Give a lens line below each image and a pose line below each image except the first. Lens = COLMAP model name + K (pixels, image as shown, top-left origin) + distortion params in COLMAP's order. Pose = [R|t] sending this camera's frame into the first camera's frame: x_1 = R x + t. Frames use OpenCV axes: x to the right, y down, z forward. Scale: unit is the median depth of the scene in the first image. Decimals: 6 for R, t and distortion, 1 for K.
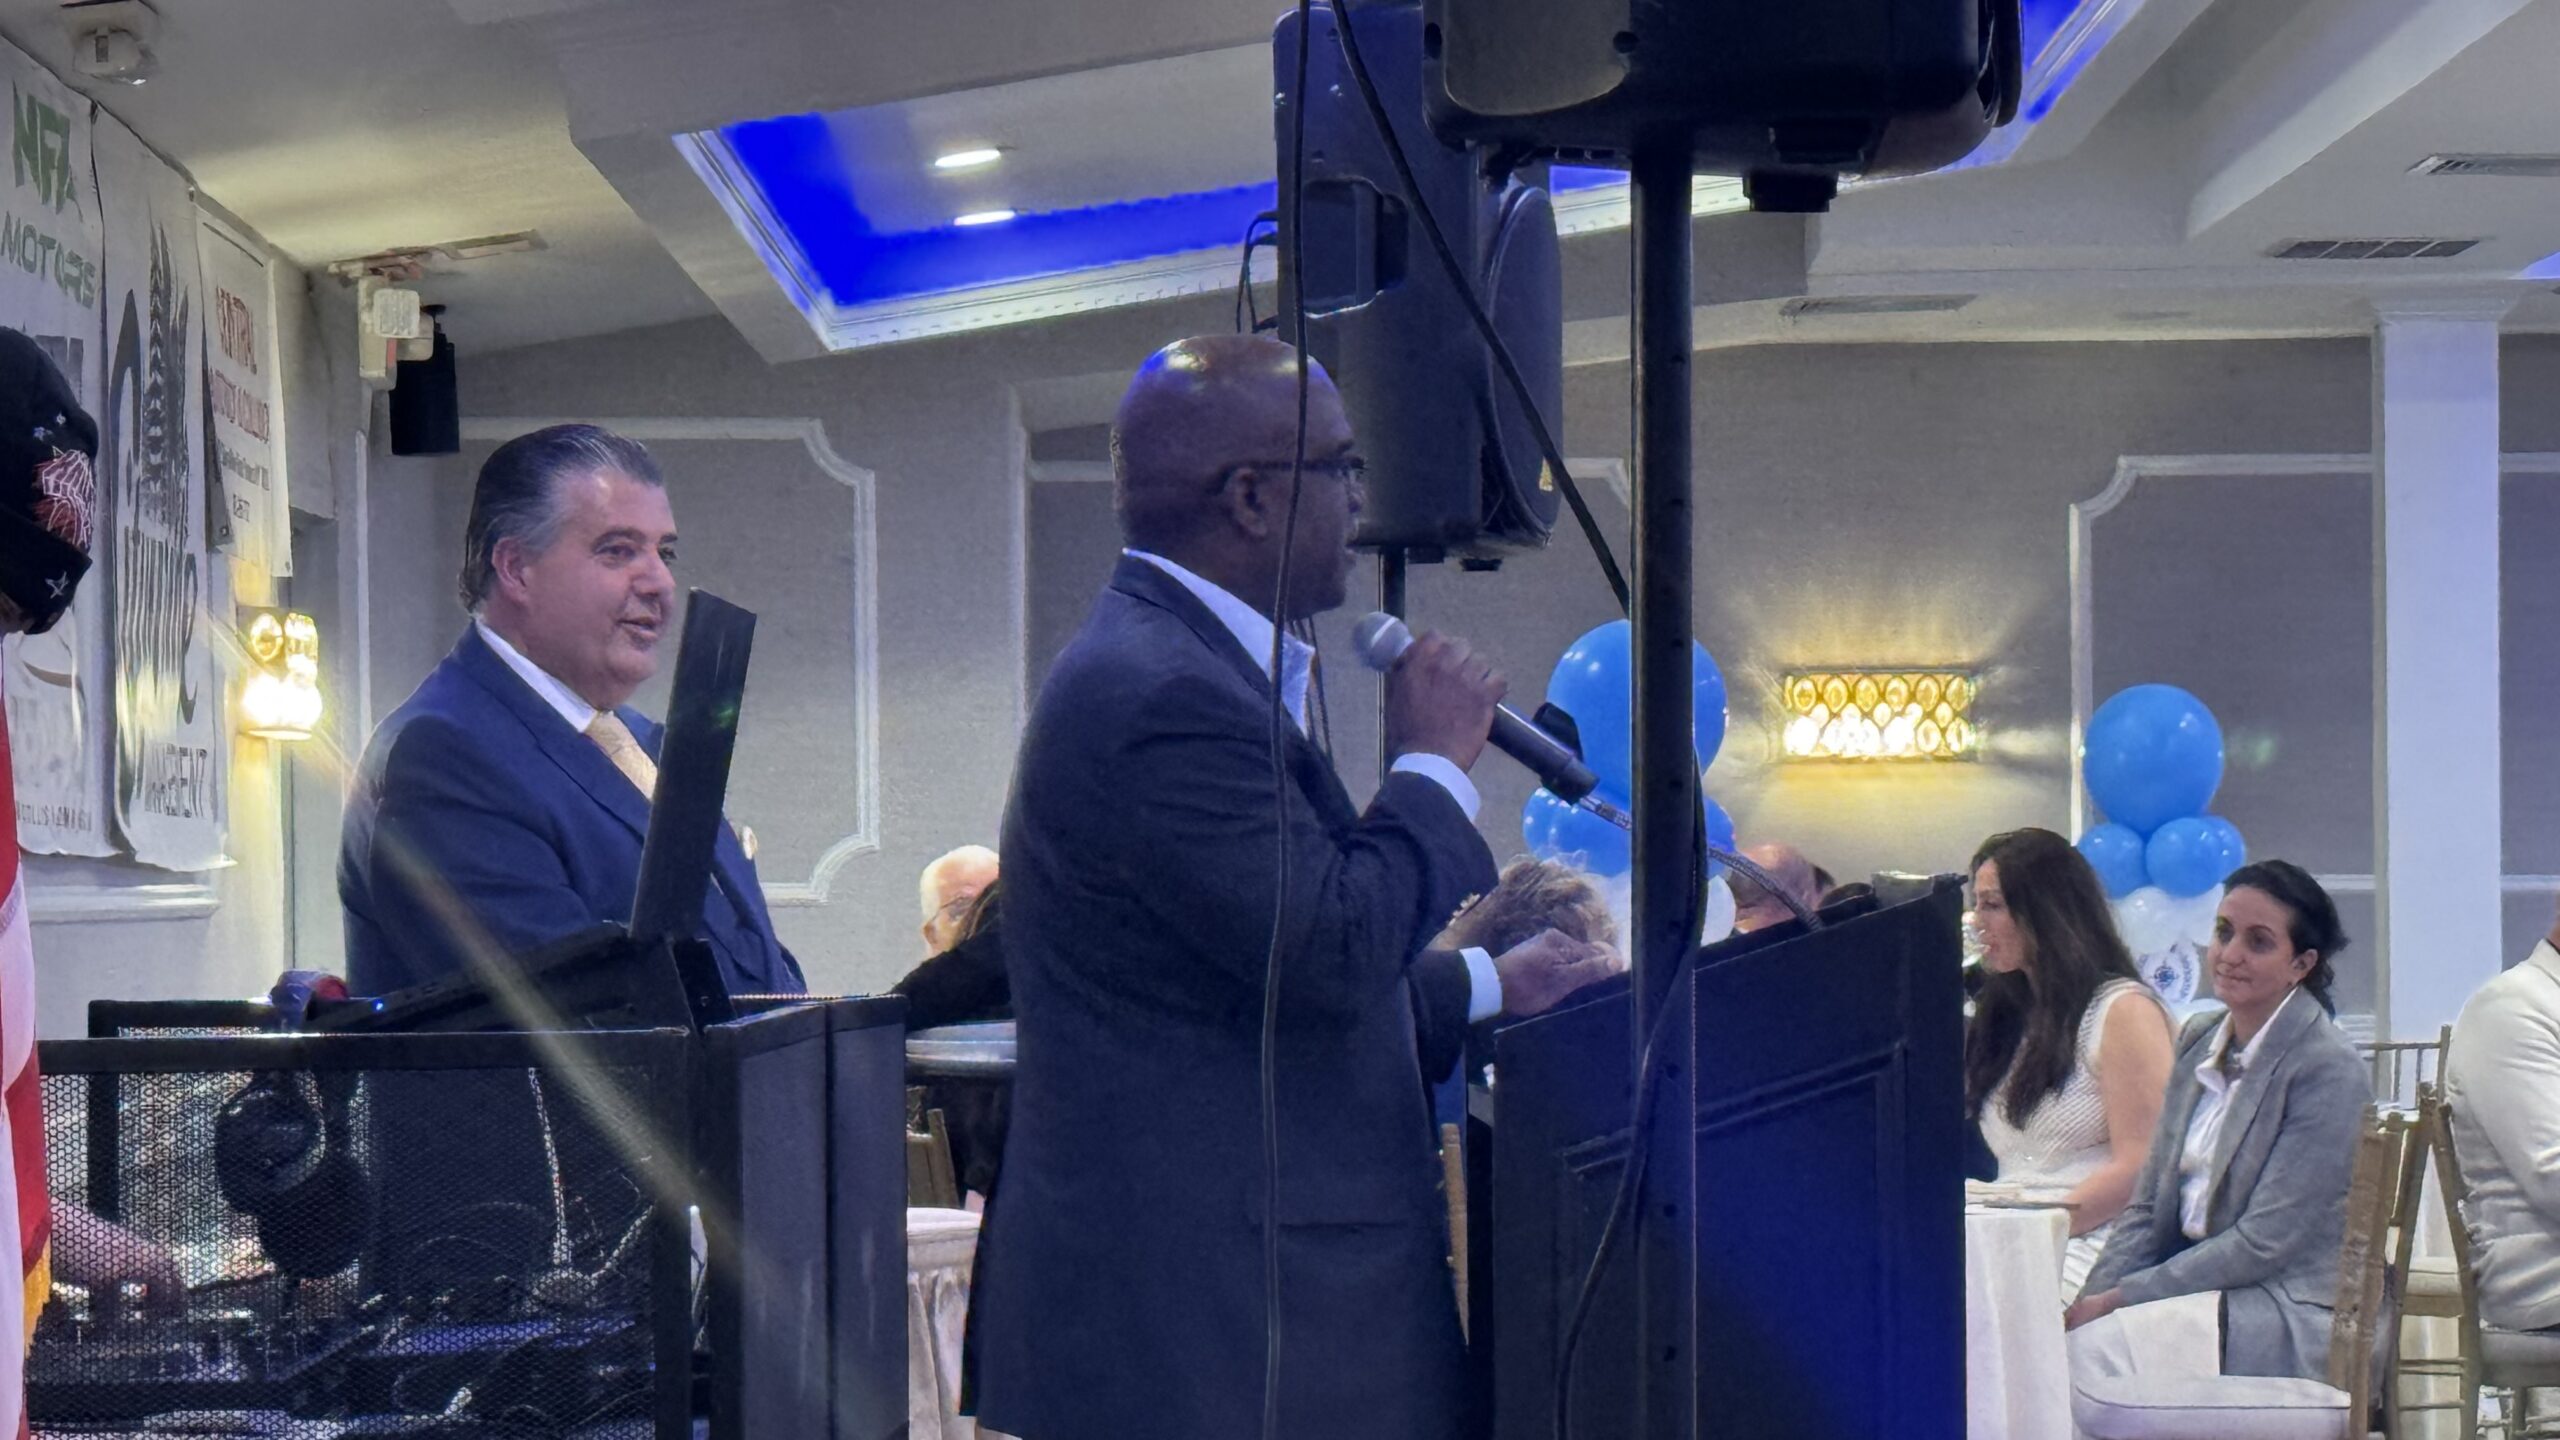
lens RADIAL K [[7753.3, 0, 1280.0], [0, 7753.3, 722.4], [0, 0, 1]] dist [-0.065520, 0.000000]
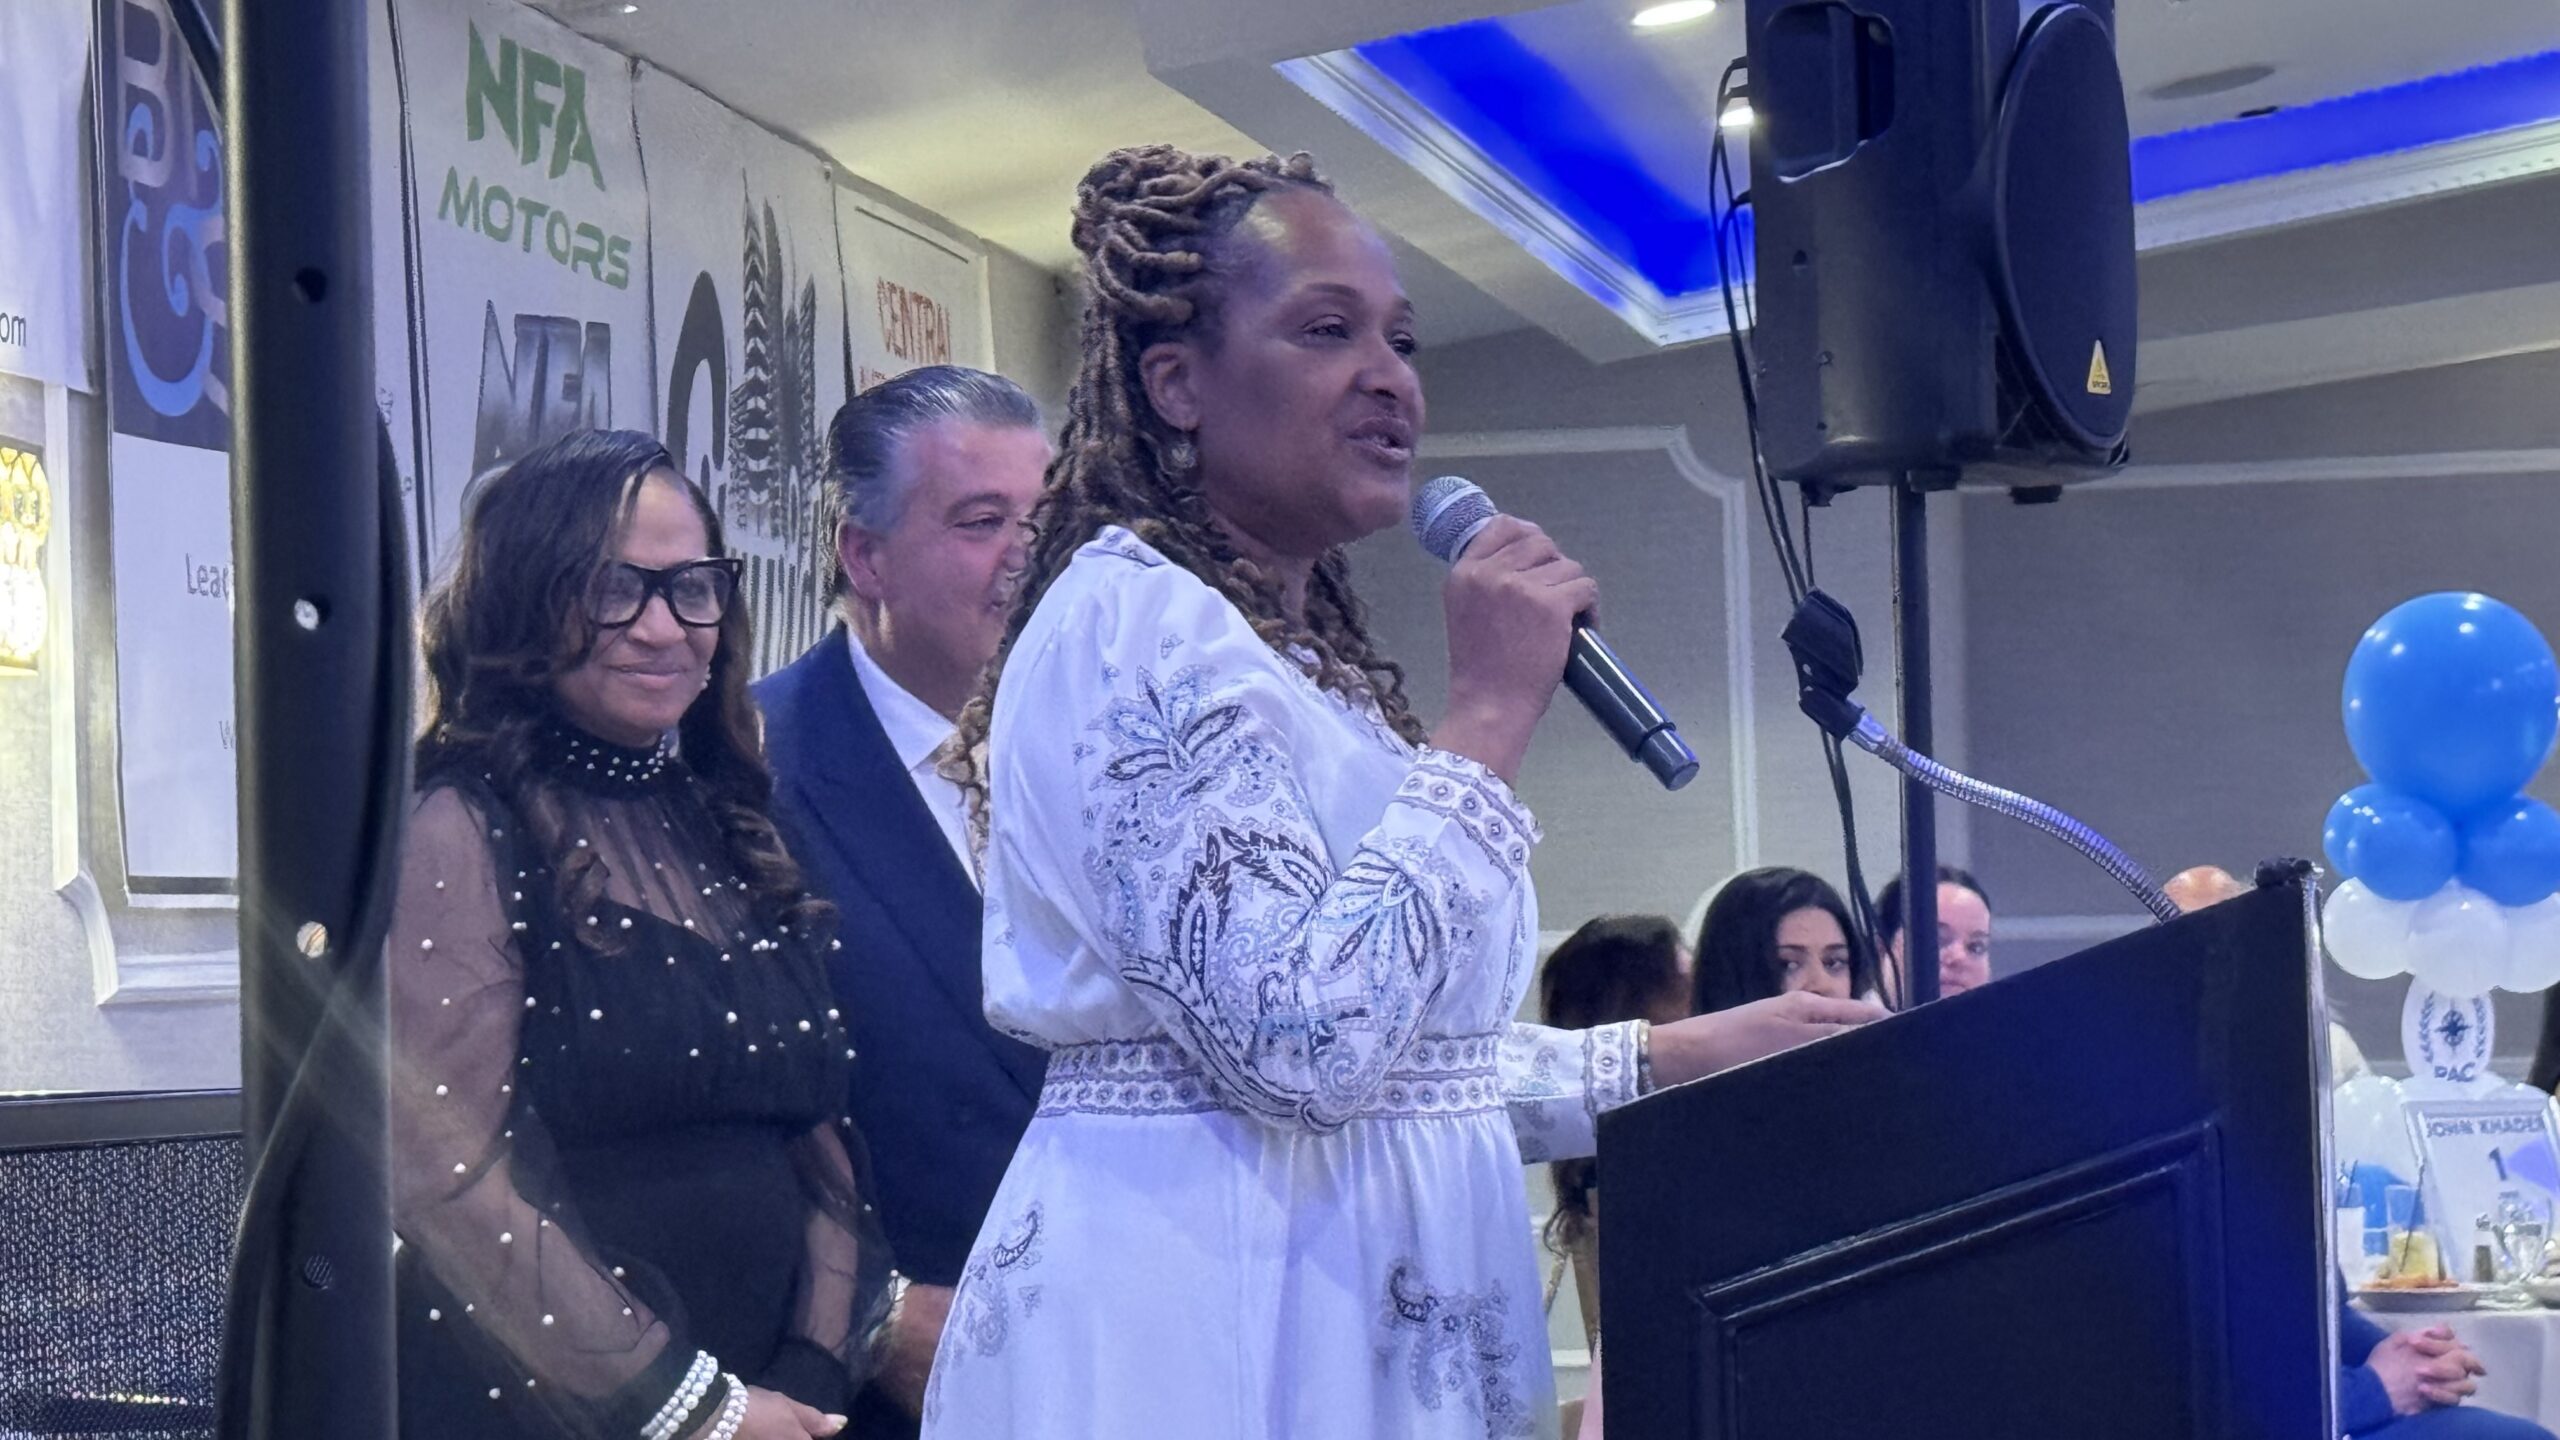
lens RADIAL K [[7005.3, 0, 1279.0], [0, 7005.3, 717.8], [0, 0, 1]] dist [0.138544, 0.000000]
pose [[0.981768, -0.028356, -0.187957, 0.064284], [0.026250, 0.999562, -0.013685, 0.007518], [0.188263, 0.008501, 0.982082, 0.224262]]
